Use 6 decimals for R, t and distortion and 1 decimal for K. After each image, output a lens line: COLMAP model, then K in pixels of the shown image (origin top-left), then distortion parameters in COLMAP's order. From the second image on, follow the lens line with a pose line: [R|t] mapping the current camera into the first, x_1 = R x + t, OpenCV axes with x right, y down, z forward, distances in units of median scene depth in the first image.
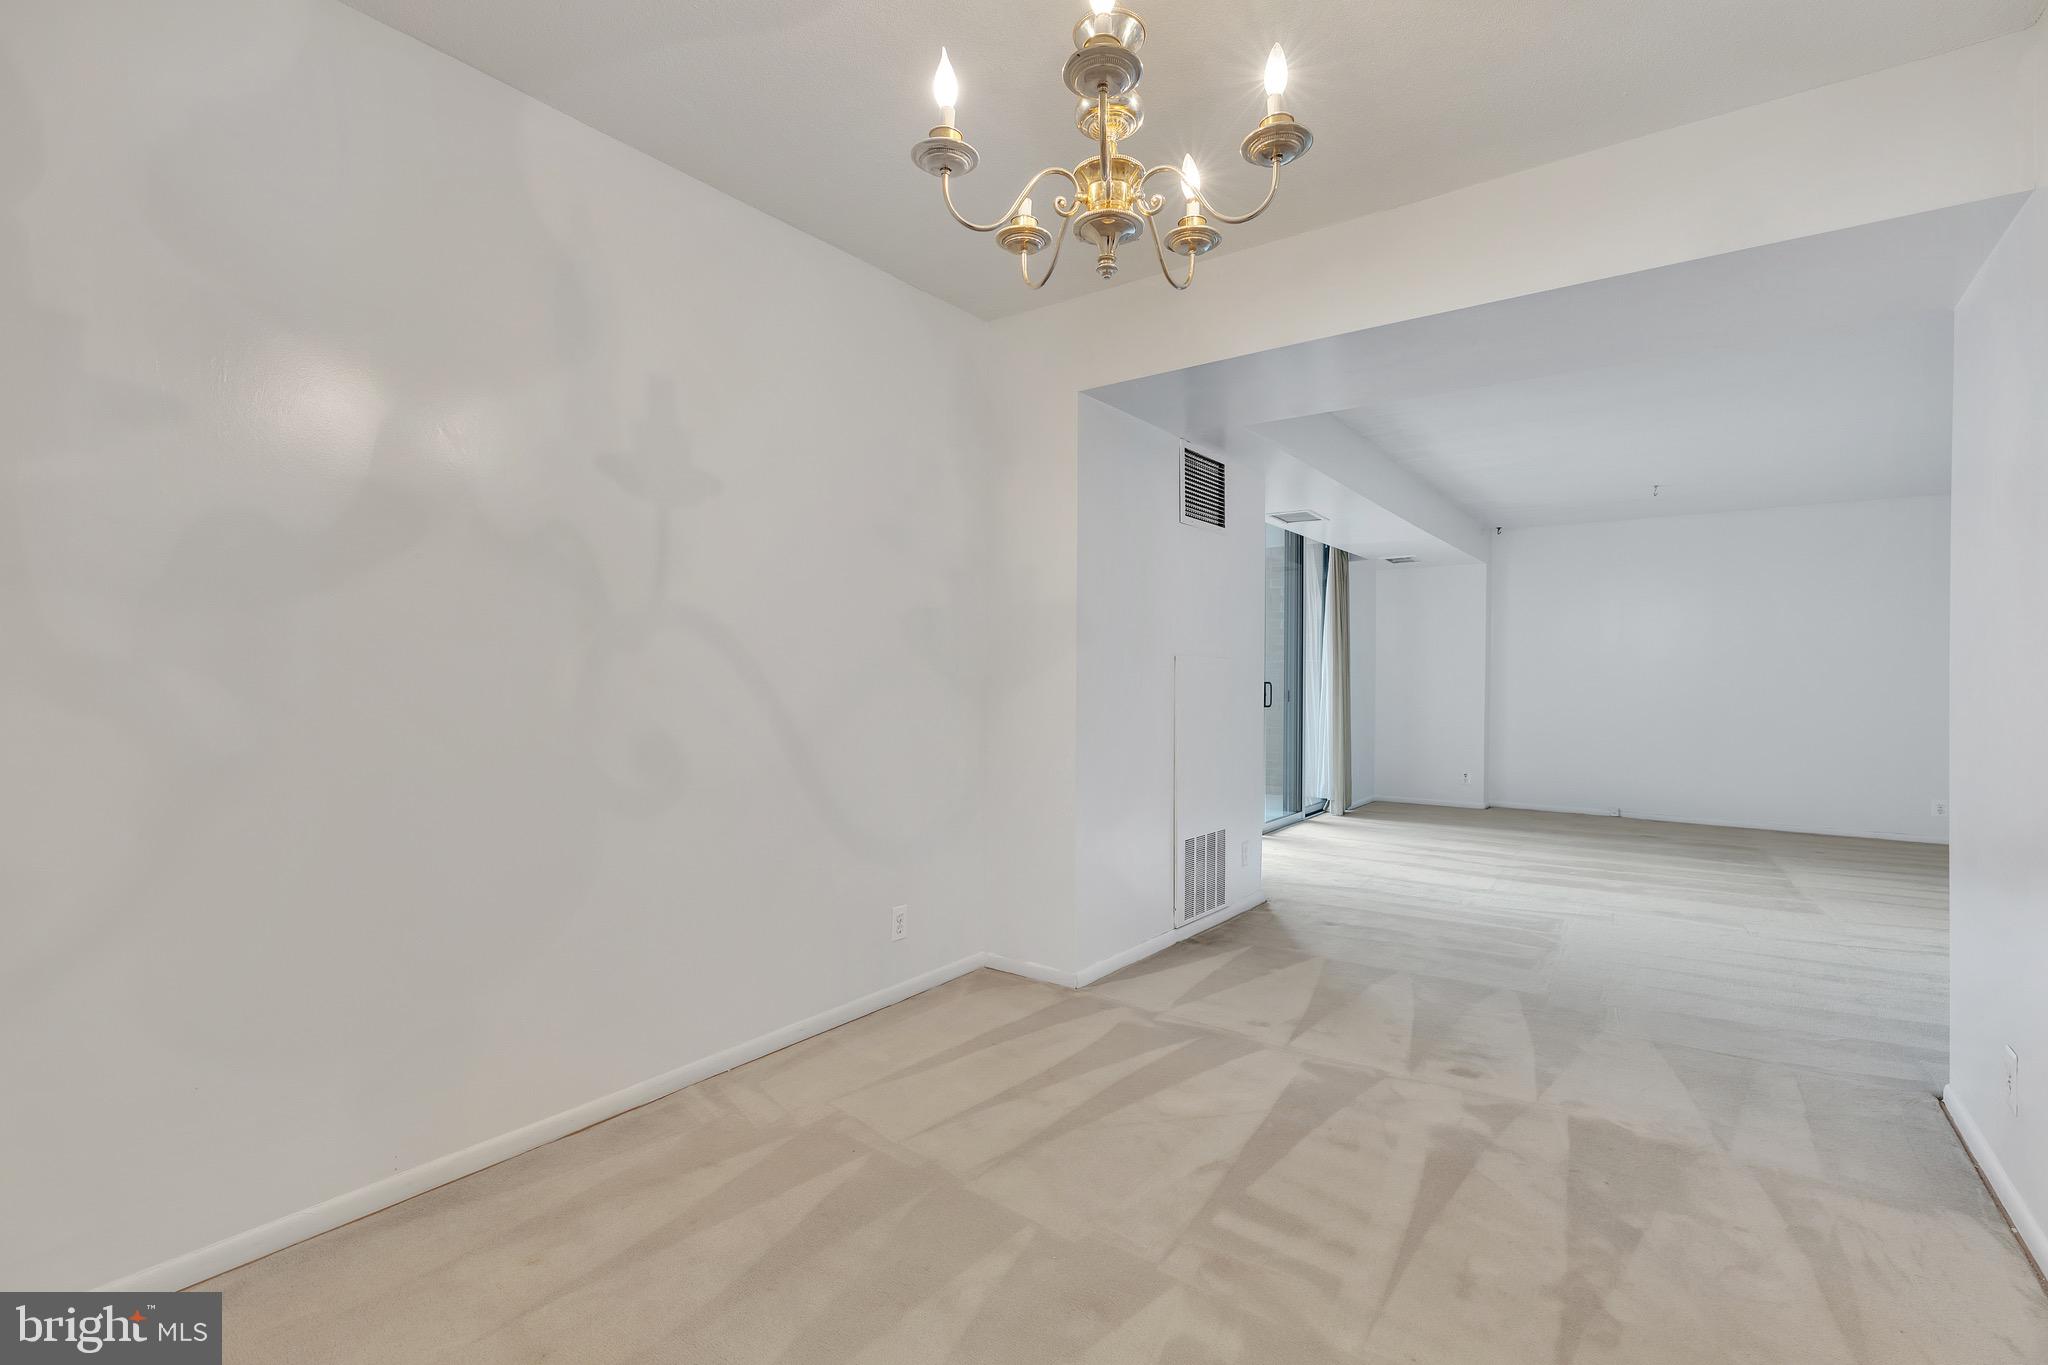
lens RADIAL K [[937.3, 0, 1024.9], [0, 937.3, 692.5], [0, 0, 1]] dist [0.001944, -0.000176]
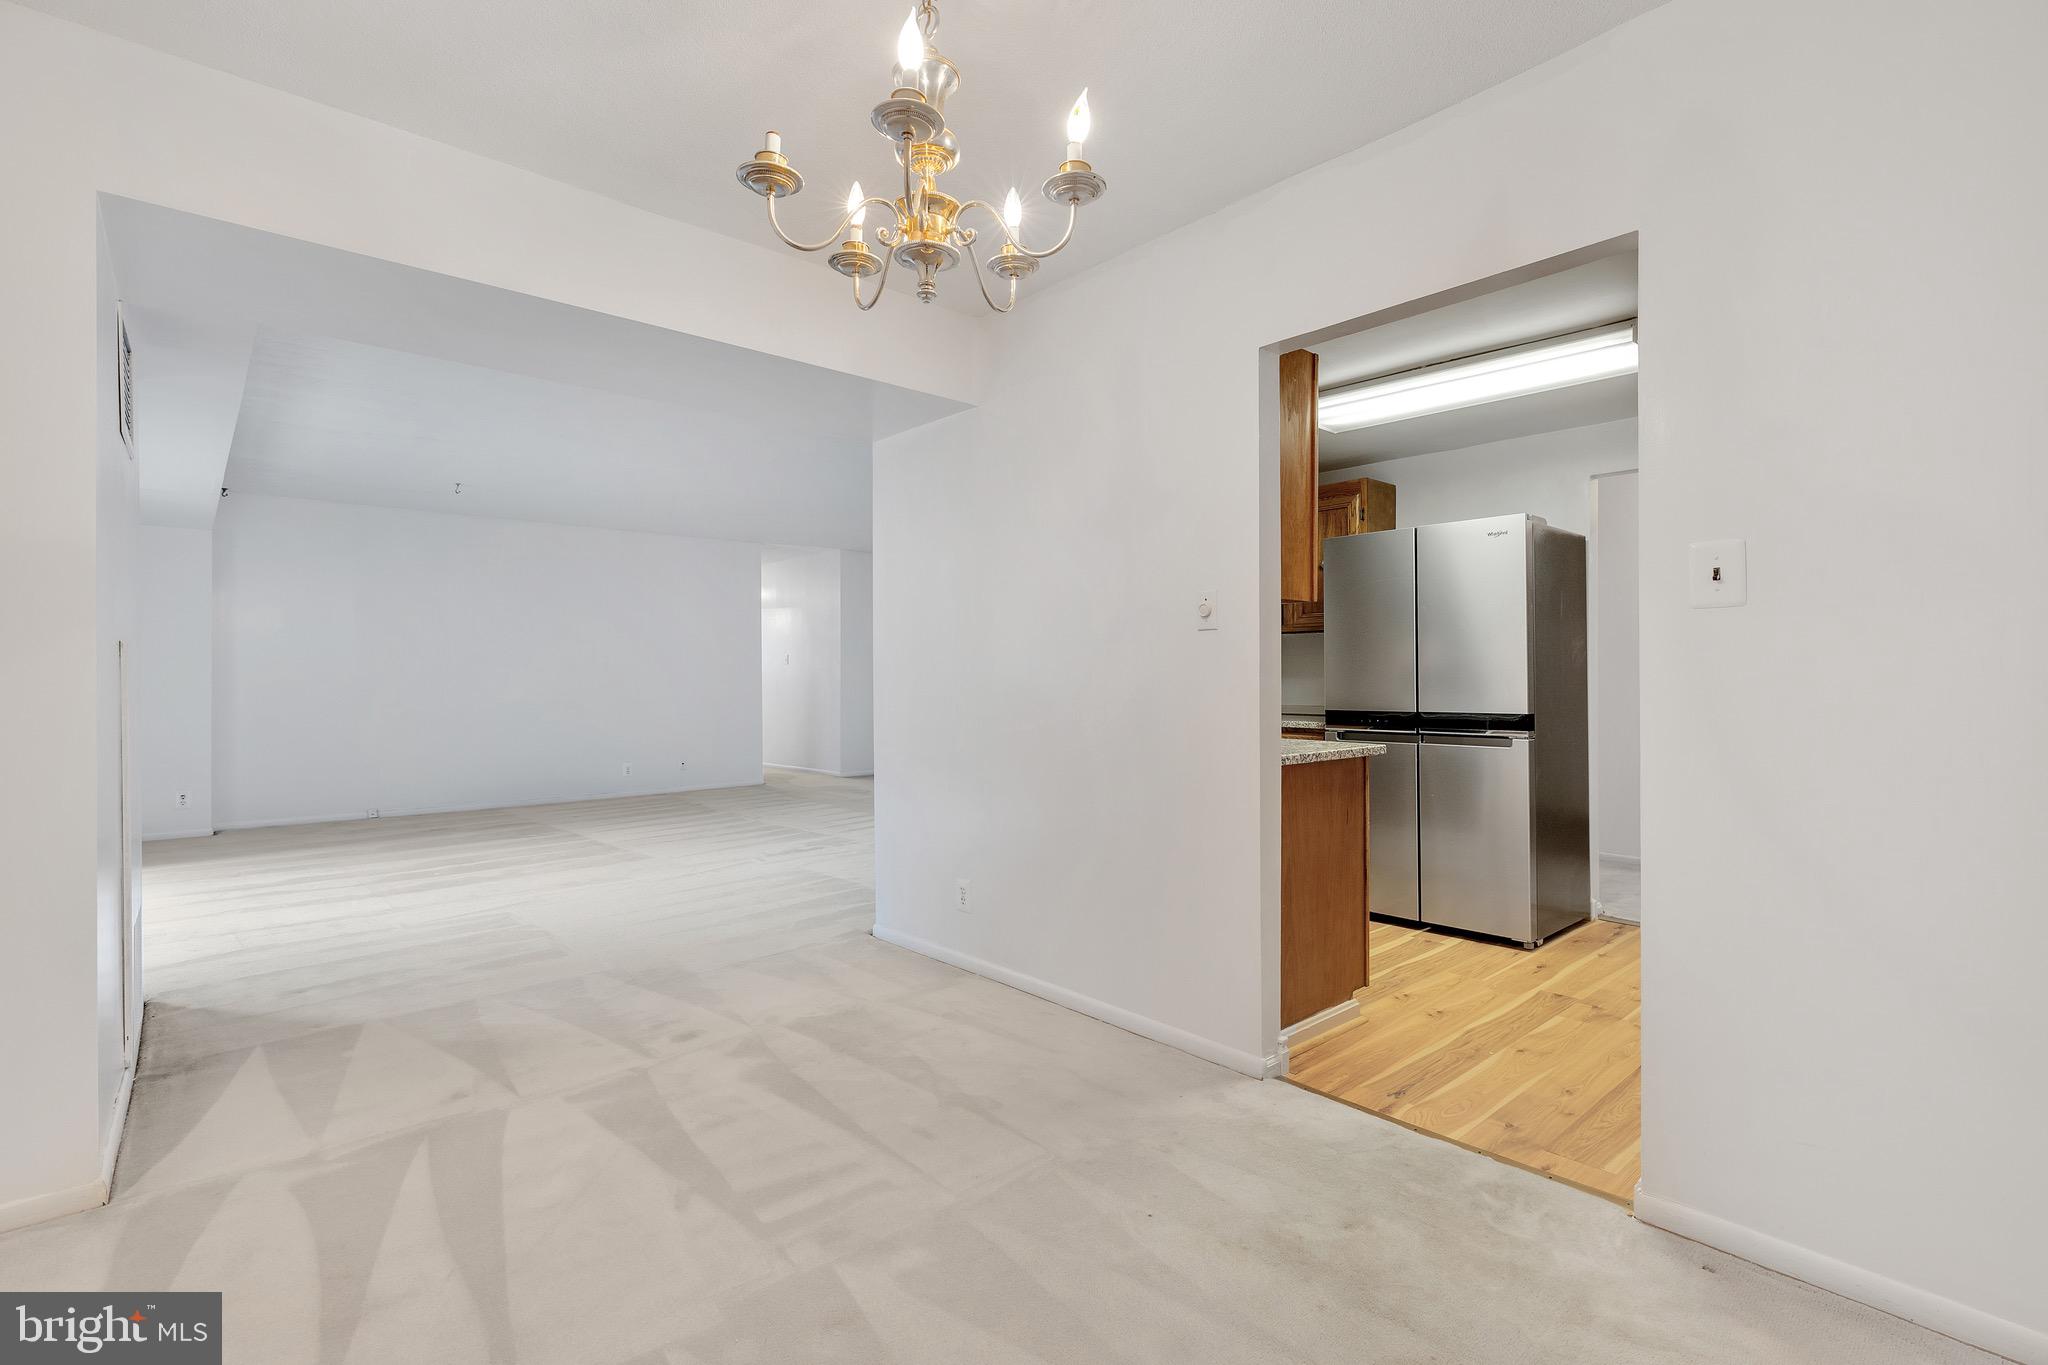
lens RADIAL K [[937.3, 0, 1034.4], [0, 937.3, 685.6], [0, 0, 1]] dist [0.001944, -0.000176]
pose [[0.197346, -0.019756, 0.980135, -0.532343], [0.018270, 0.999697, 0.016472, -0.025397], [-0.980164, 0.014656, 0.197647, 0.359347]]
